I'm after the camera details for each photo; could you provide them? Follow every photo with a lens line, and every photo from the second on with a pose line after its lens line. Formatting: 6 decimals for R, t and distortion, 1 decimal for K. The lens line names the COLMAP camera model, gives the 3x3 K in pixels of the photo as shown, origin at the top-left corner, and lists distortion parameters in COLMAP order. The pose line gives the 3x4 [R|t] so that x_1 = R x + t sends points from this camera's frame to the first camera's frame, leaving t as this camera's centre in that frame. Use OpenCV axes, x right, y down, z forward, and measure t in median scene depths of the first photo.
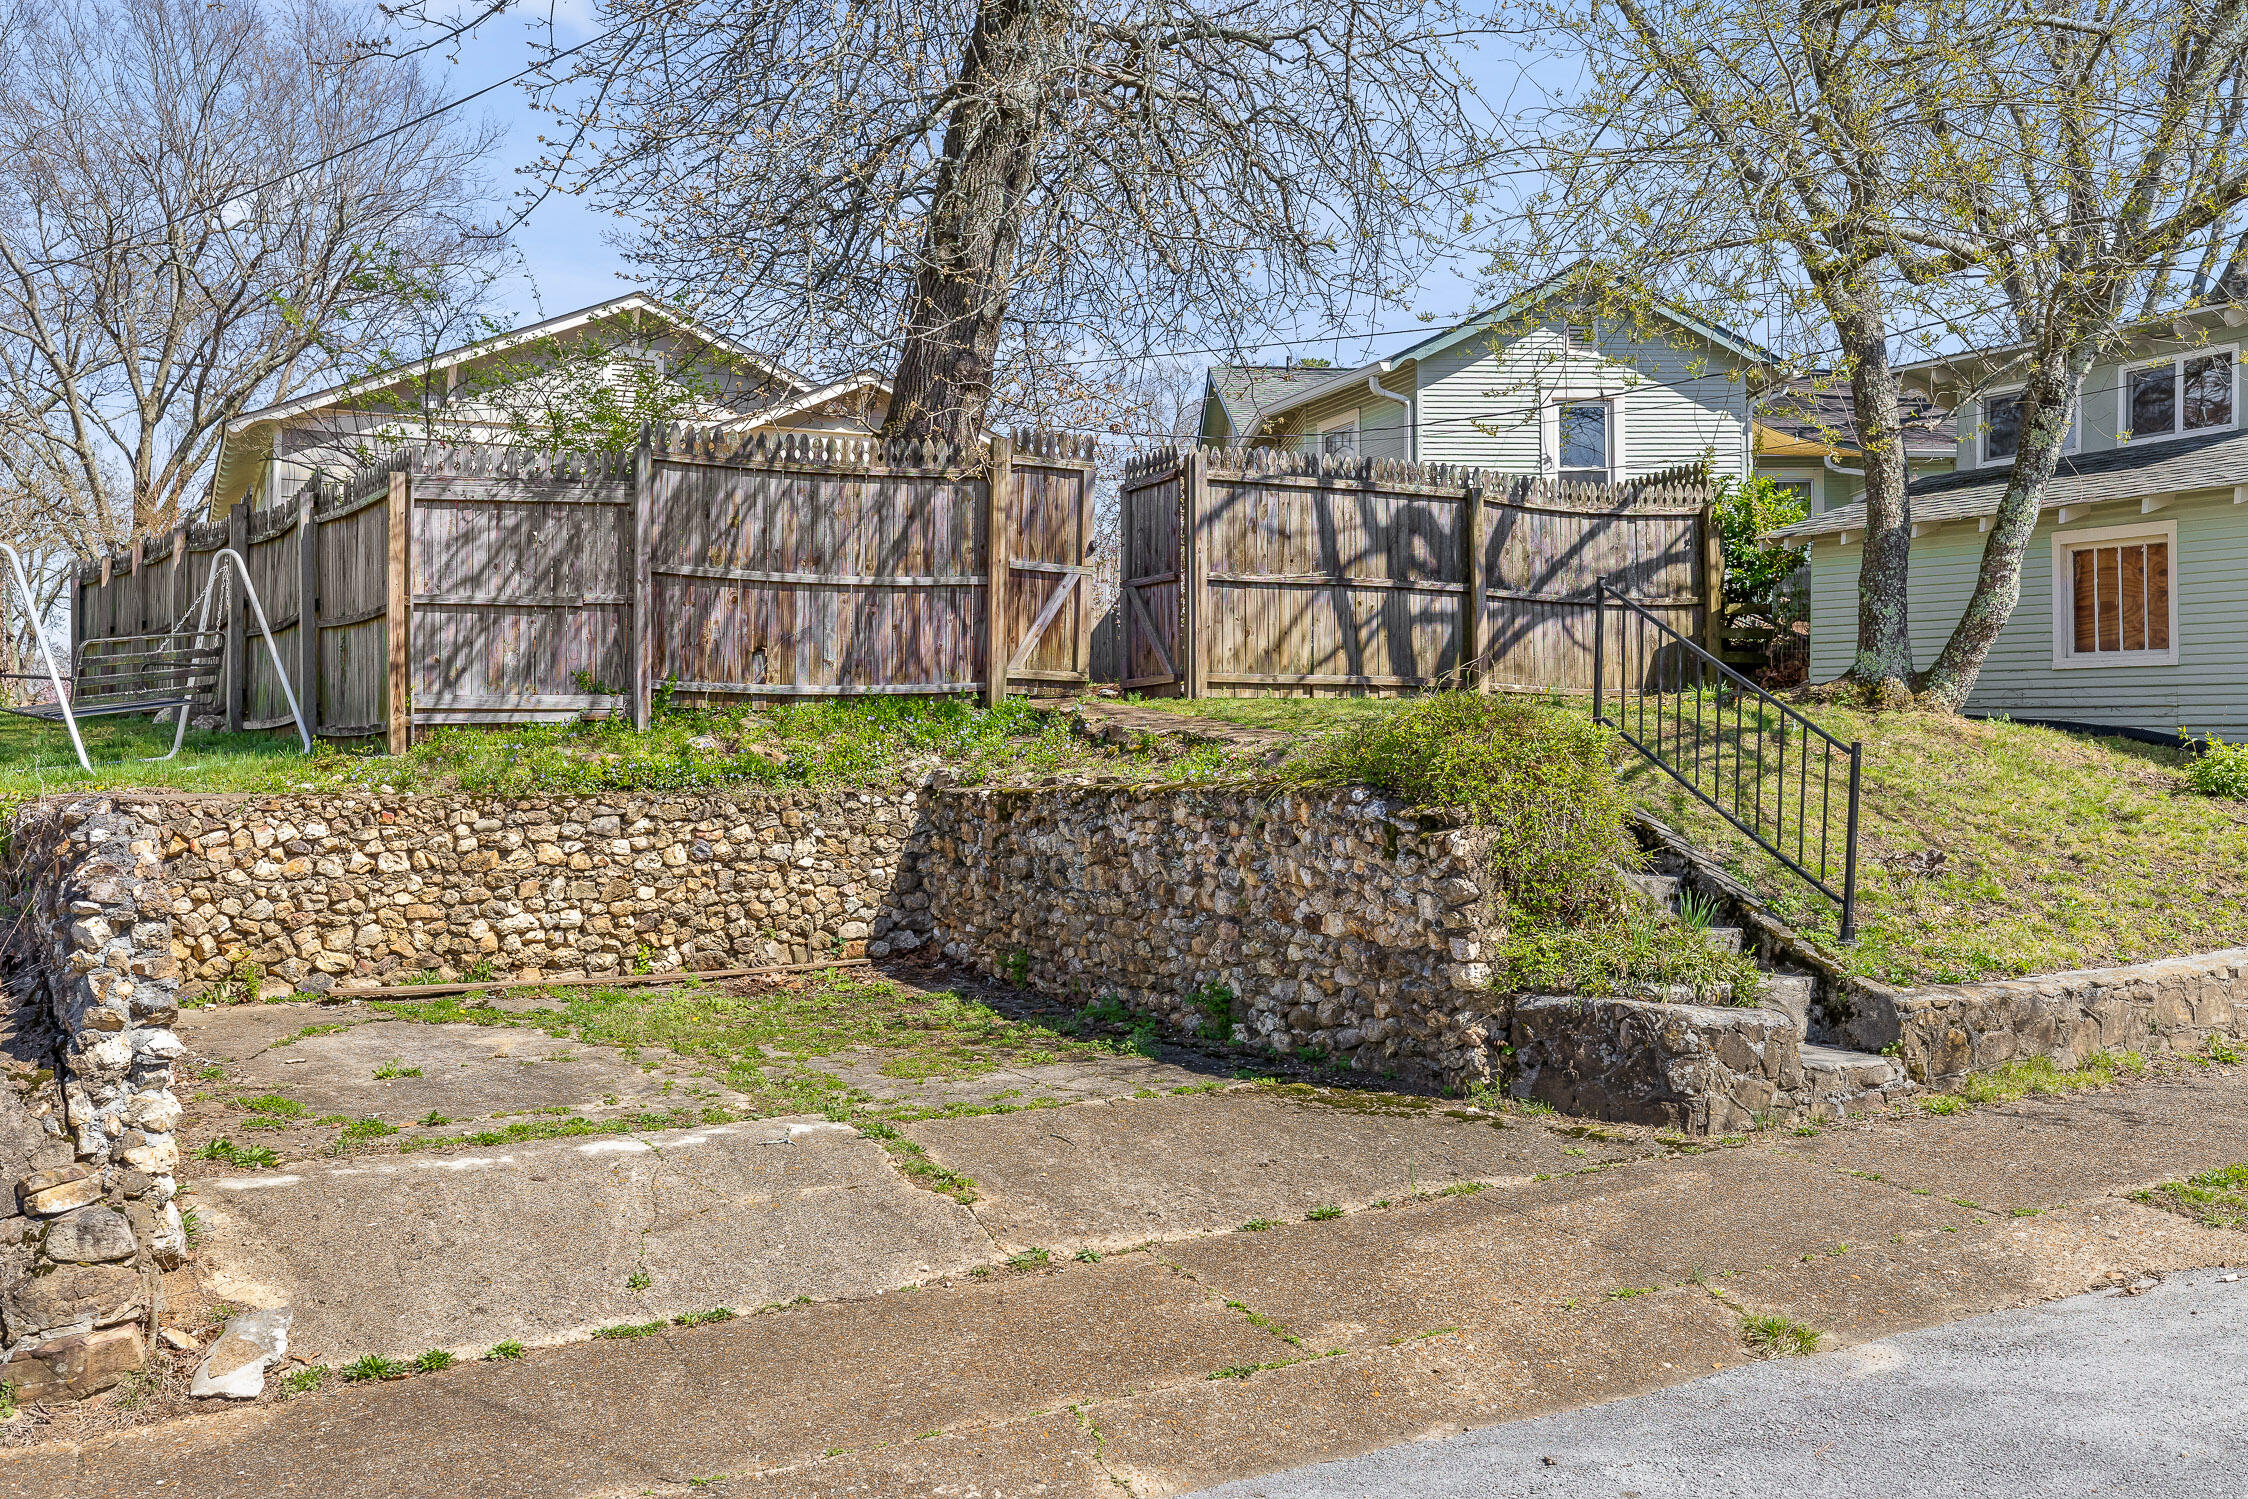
lens RADIAL K [[2066.0, 0, 1122.1], [0, 2066.0, 685.1], [0, 0, 1]] dist [-0.002810, 0.000000]
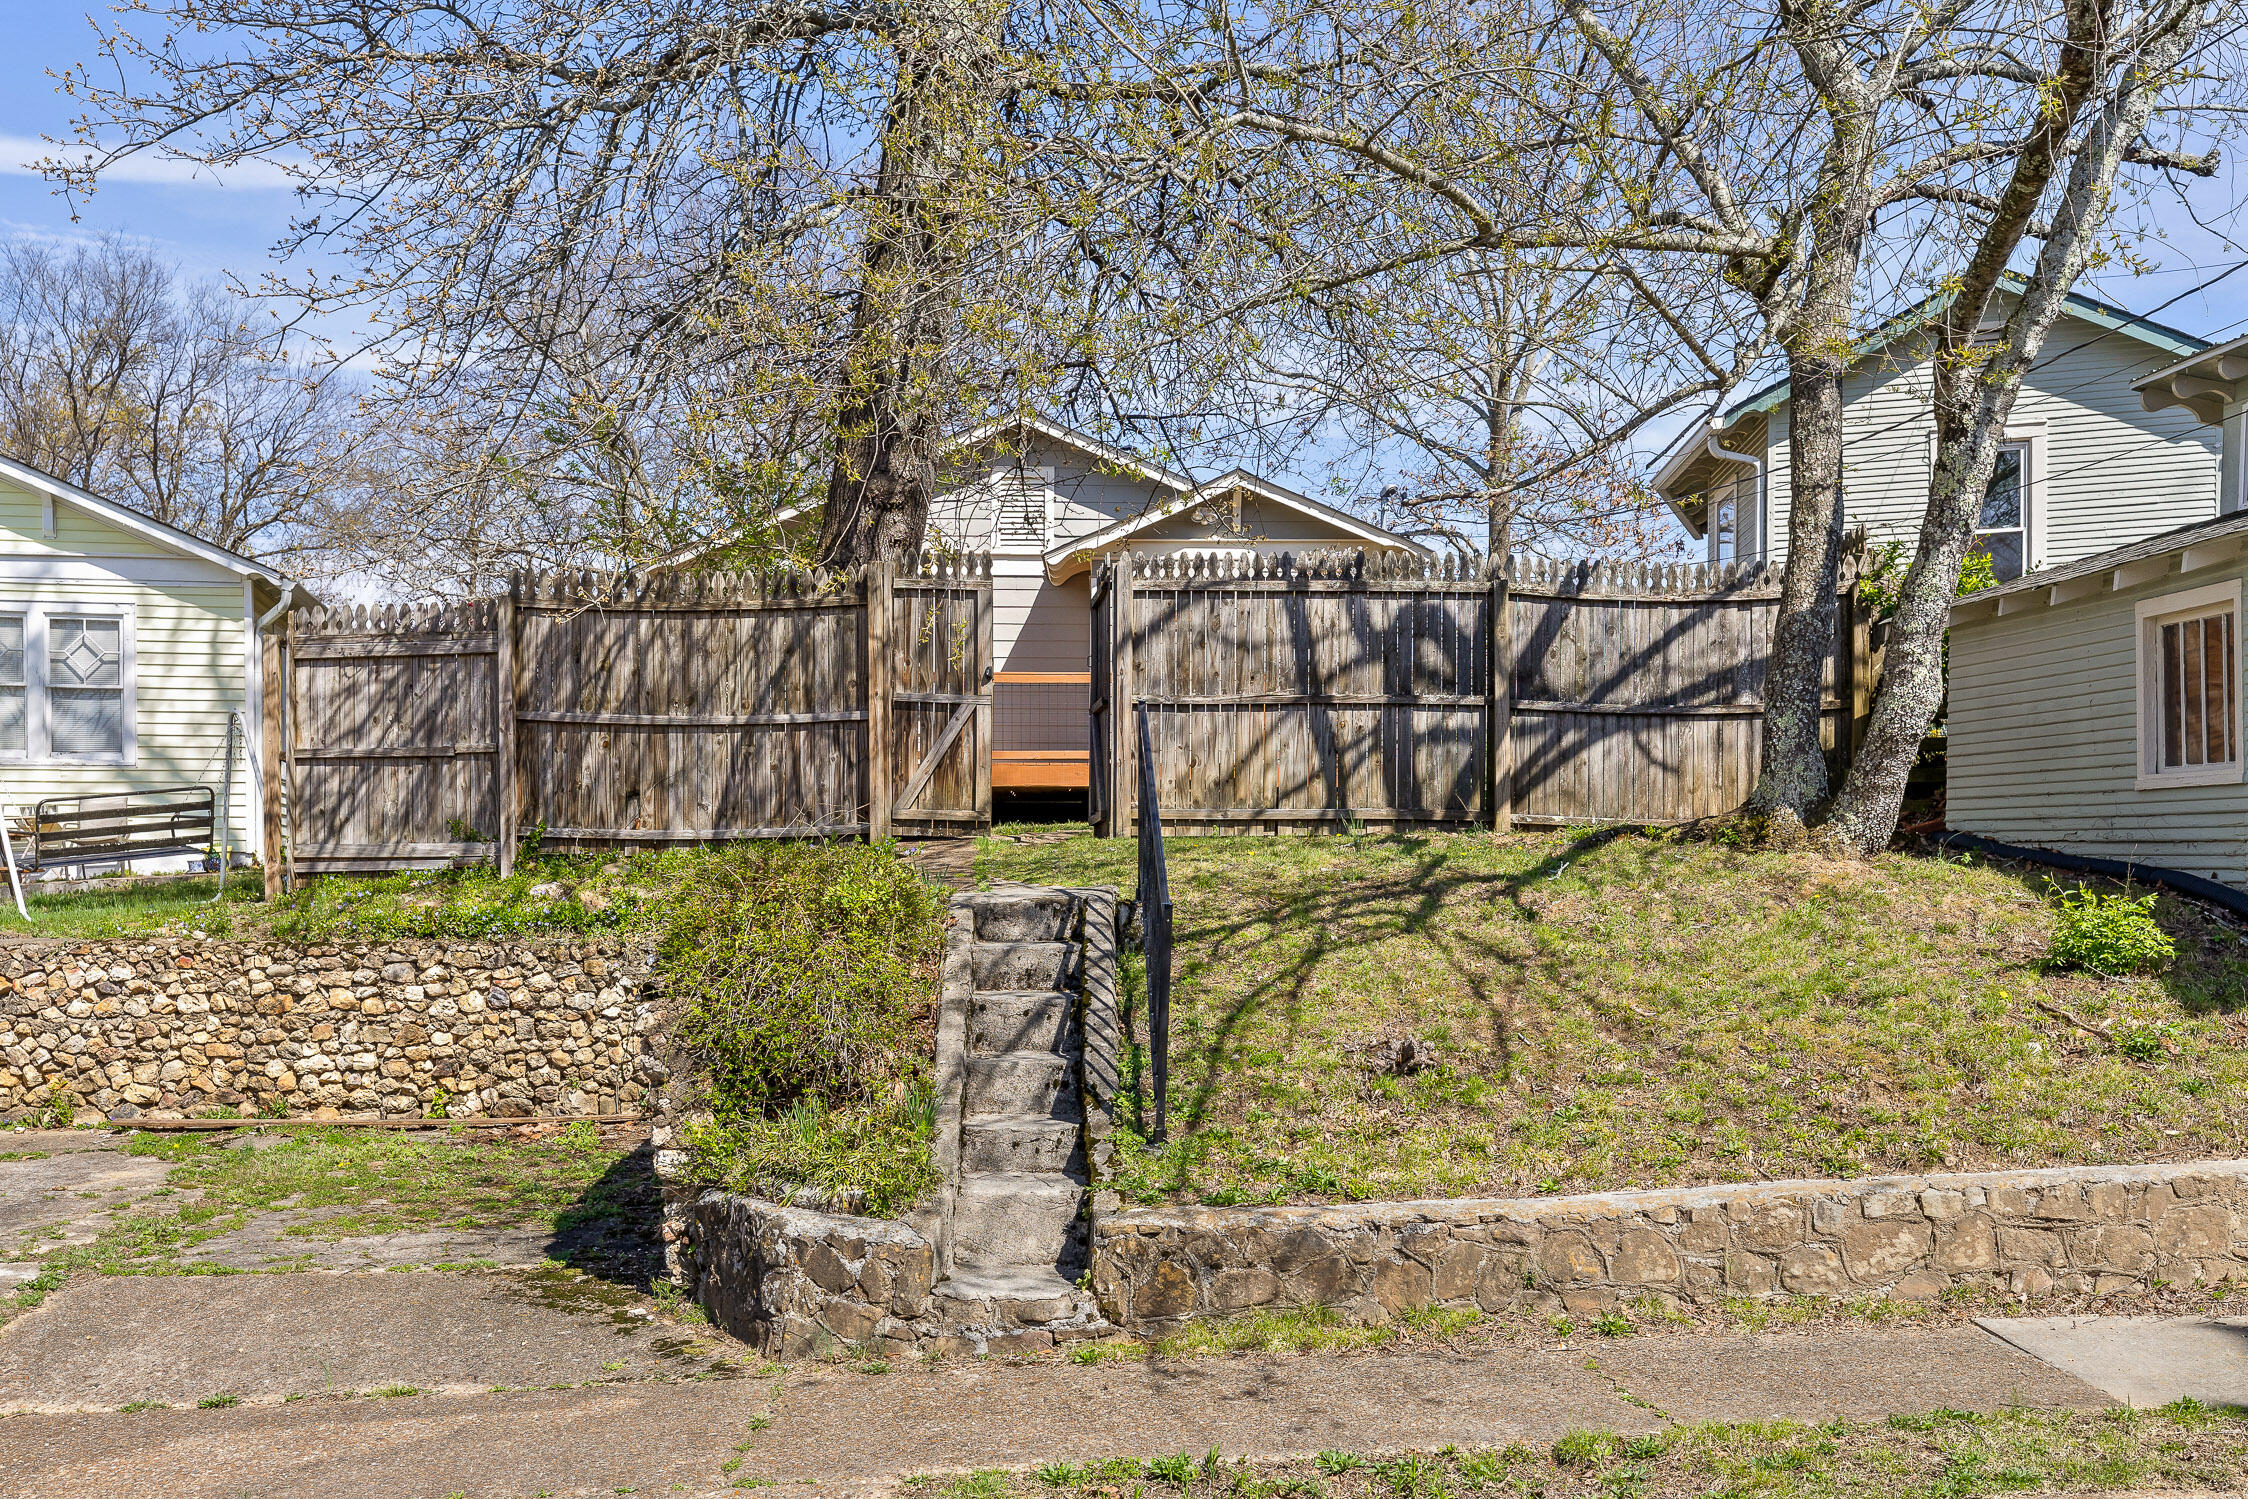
lens RADIAL K [[2274.8, 0, 1124.9], [0, 2274.8, 840.8], [0, 0, 1]] dist [-0.010860, 0.000000]
pose [[0.903110, -0.007115, -0.429351, 0.501711], [0.015452, 0.999754, 0.015935, -0.008406], [0.429131, -0.021026, 0.902997, 0.124080]]
